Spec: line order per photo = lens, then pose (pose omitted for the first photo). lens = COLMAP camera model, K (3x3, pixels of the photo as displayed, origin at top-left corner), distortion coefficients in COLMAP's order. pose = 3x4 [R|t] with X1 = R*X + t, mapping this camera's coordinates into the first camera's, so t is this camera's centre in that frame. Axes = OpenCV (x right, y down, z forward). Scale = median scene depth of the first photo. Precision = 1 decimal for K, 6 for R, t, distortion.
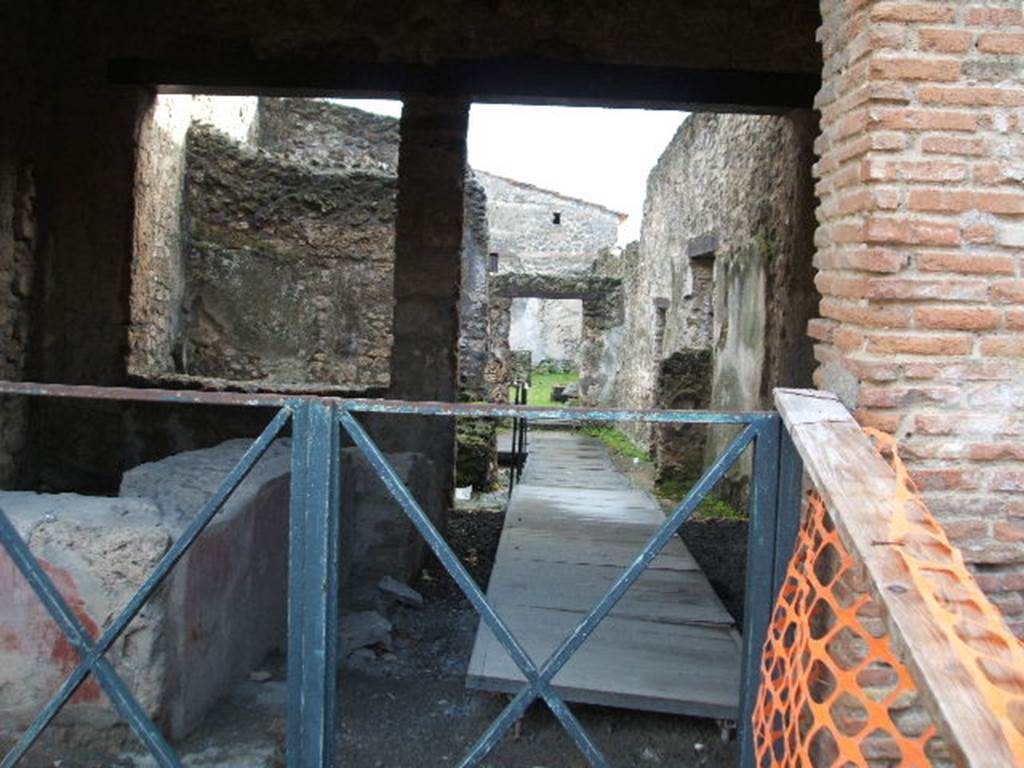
lens RADIAL K [[1180.3, 0, 516.9], [0, 1180.3, 369.6], [0, 0, 1]] dist [-0.162936, 0.079666]
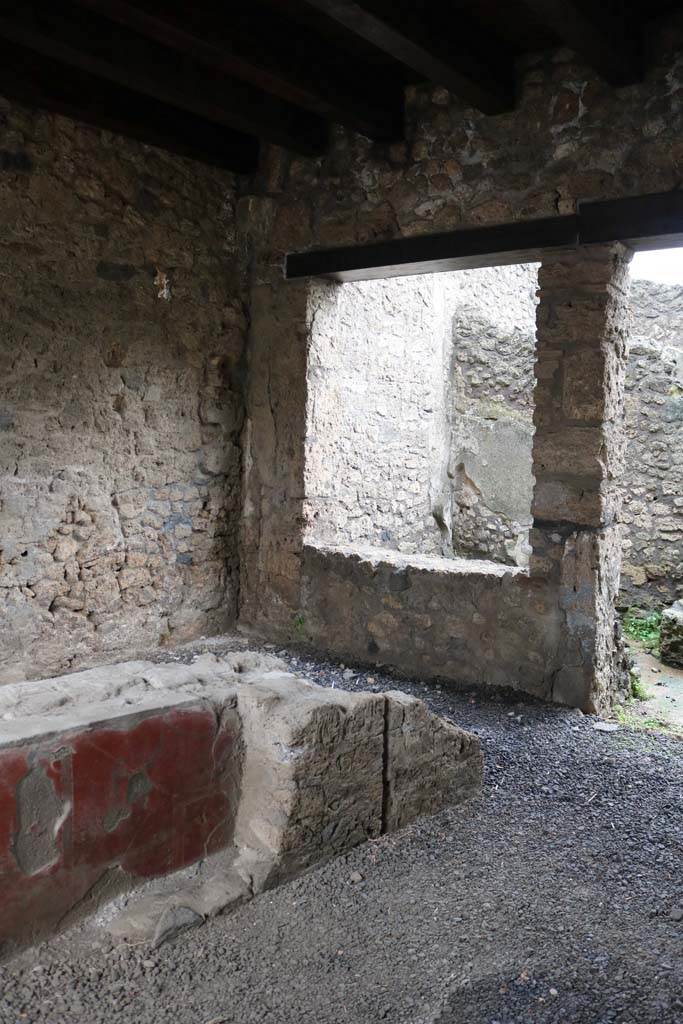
lens RADIAL K [[839.5, 0, 341.5], [0, 839.5, 512.0], [0, 0, 1]] dist [-0.157004, 0.125751]
pose [[0.786992, 0.029371, -0.616264, 0.131208], [-0.016123, 0.999504, 0.027046, -0.035647], [0.616752, -0.011349, 0.787075, 0.297011]]
